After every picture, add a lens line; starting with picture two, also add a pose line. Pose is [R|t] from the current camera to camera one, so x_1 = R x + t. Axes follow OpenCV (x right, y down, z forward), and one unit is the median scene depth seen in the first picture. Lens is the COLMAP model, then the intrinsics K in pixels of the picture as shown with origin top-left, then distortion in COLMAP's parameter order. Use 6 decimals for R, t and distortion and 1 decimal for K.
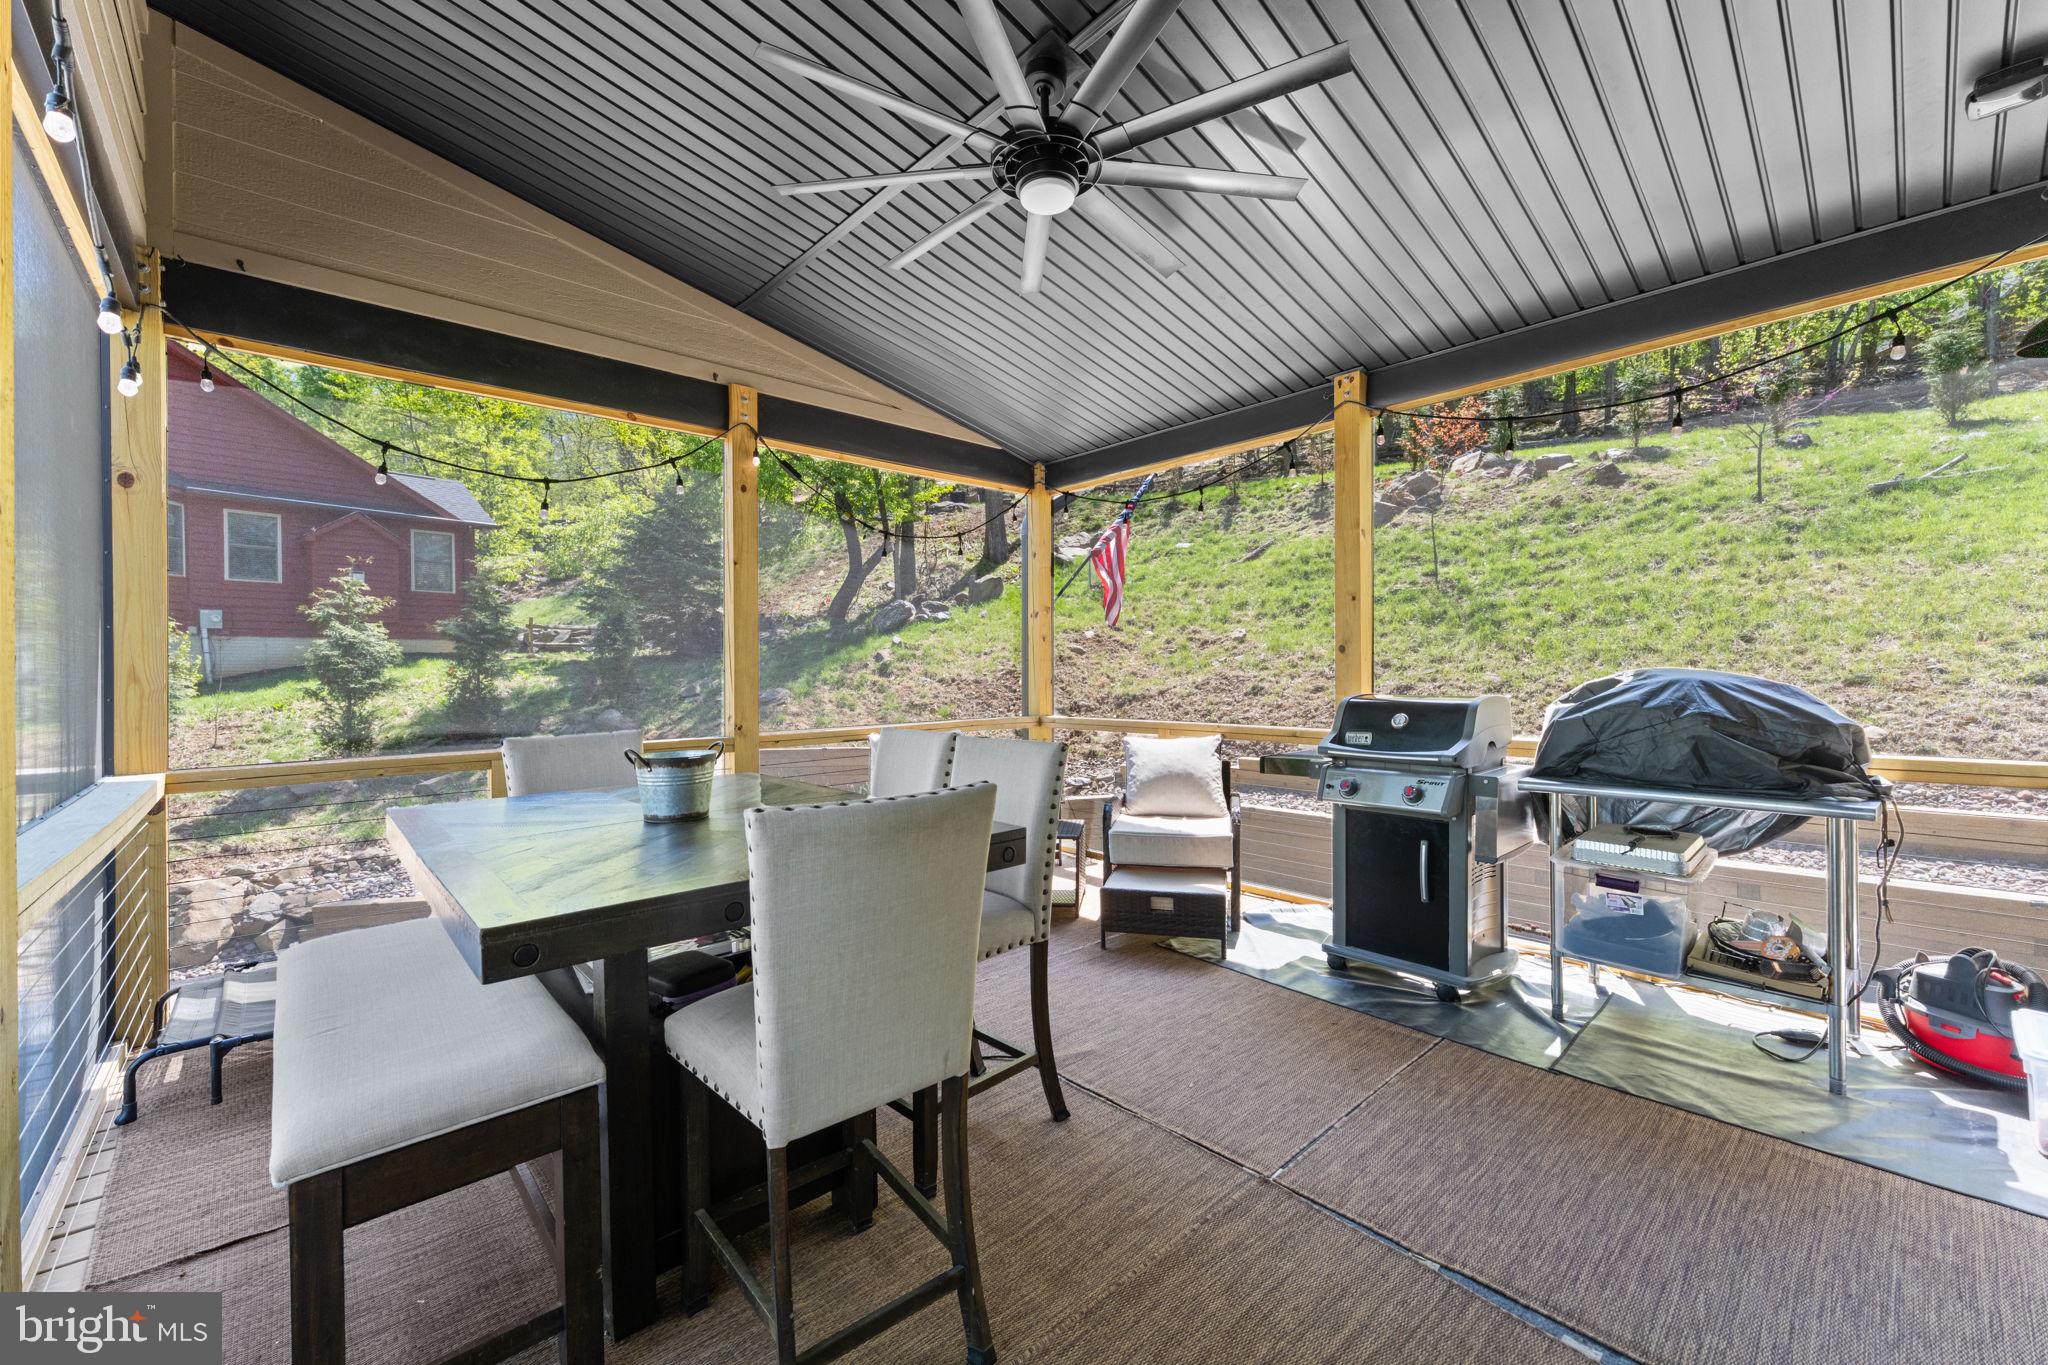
lens RADIAL K [[821.3, 0, 1020.3], [0, 821.3, 674.3], [0, 0, 1]] dist [-0.000895, -0.000095]
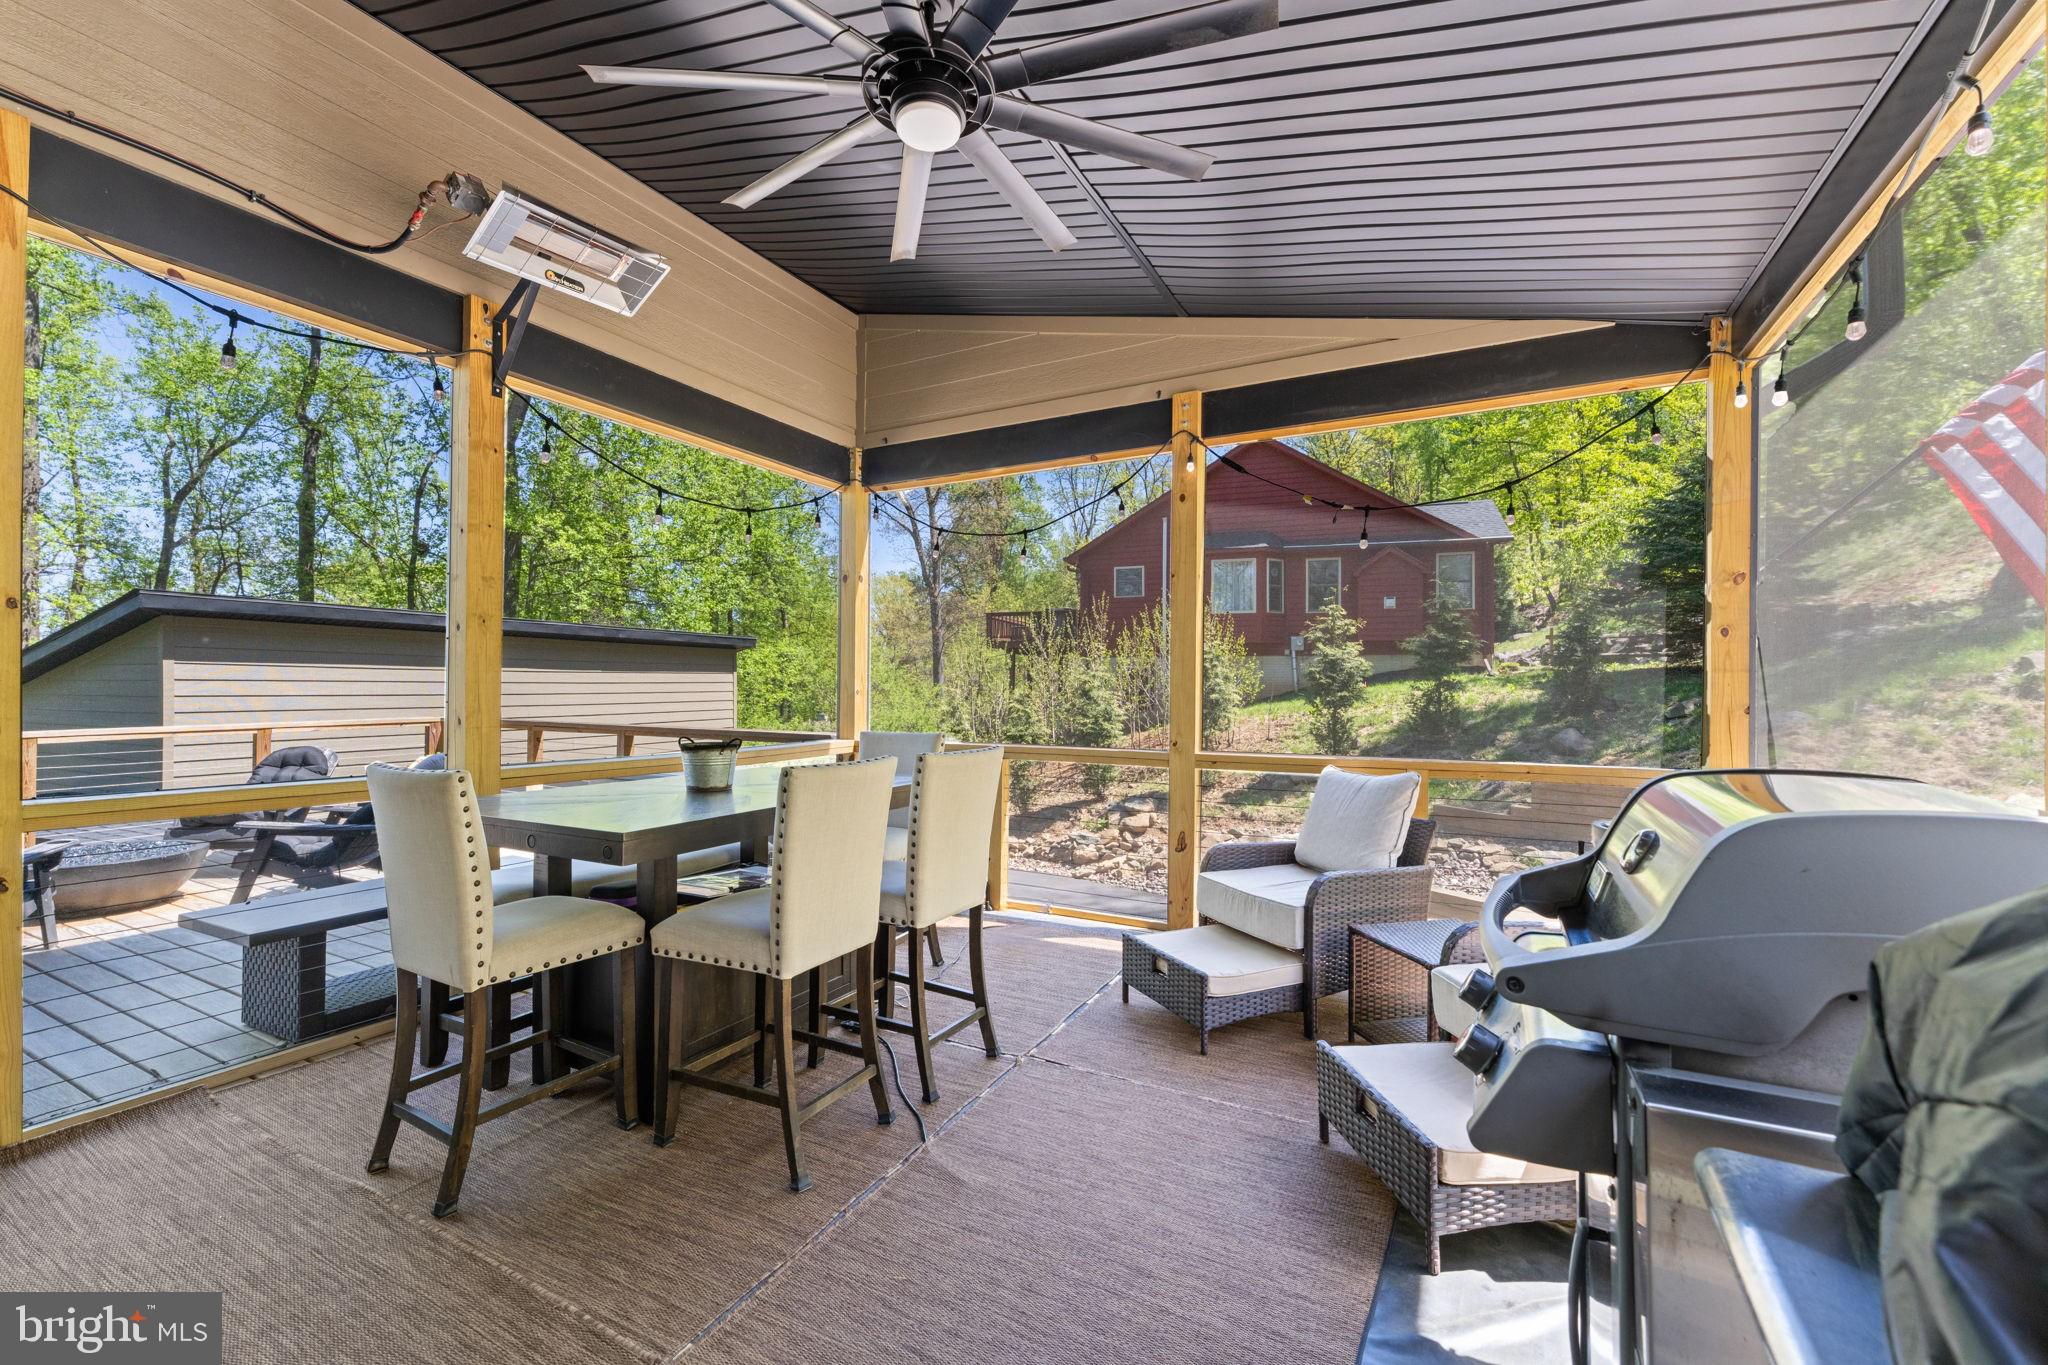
lens RADIAL K [[835.1, 0, 1024.0], [0, 835.1, 682.5], [0, 0, 1]] dist [-0.000402, 0.000009]
pose [[0.336858, 0.004445, -0.941545, 0.171643], [-0.009573, 0.999953, 0.001296, -0.002662], [0.941507, 0.008577, 0.336884, 0.159649]]
